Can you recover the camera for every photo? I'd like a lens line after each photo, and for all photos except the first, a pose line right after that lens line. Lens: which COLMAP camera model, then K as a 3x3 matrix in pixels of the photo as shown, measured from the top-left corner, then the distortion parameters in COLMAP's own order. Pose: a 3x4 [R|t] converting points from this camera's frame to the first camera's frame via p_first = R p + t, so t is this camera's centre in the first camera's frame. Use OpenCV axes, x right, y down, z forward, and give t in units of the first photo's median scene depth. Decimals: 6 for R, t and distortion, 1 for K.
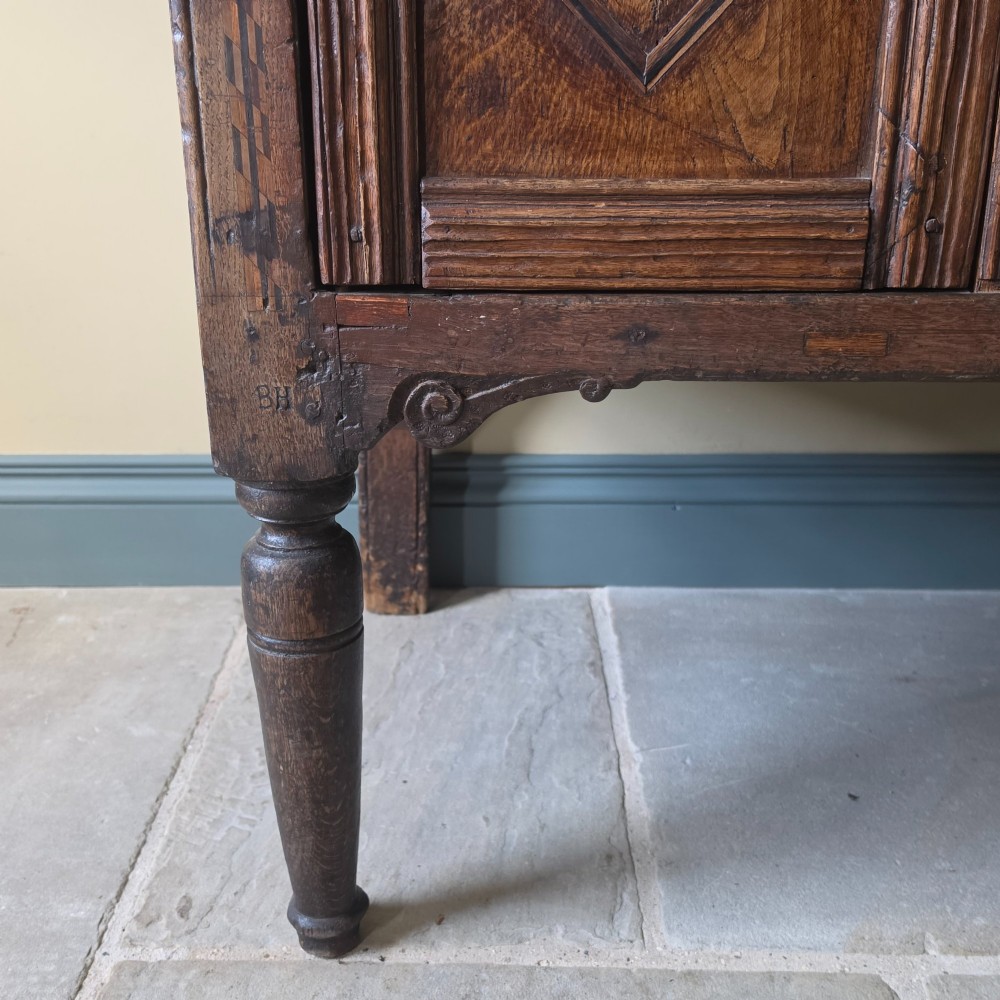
lens RADIAL K [[1190.5, 0, 482.4], [0, 1190.5, 496.7], [0, 0, 1]] dist [0.077512, 0.000000]
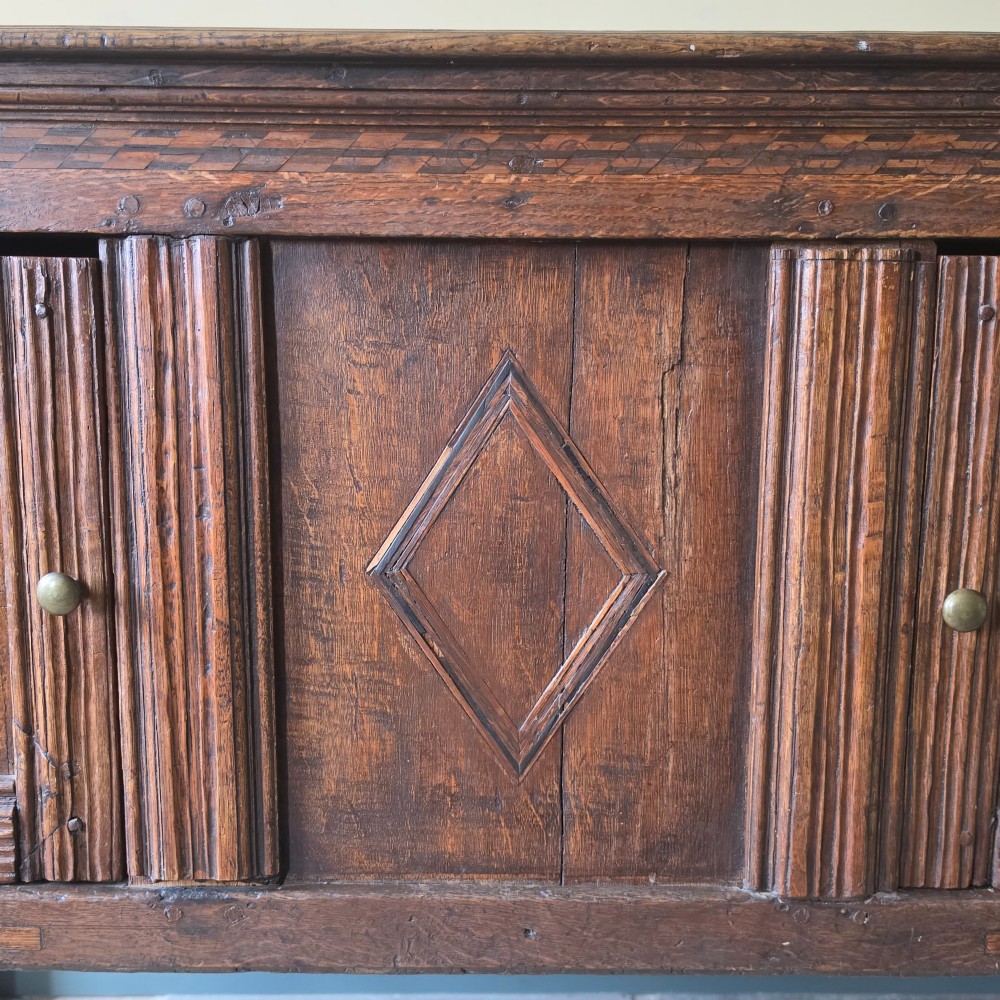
lens RADIAL K [[1112.5, 0, 489.8], [0, 1112.5, 484.1], [0, 0, 1]] dist [0.048886, 0.000000]
pose [[0.998741, 0.009415, 0.049264, 0.619268], [-0.000425, 0.983776, -0.179400, -0.310677], [-0.050154, 0.179153, 0.982542, -0.002965]]
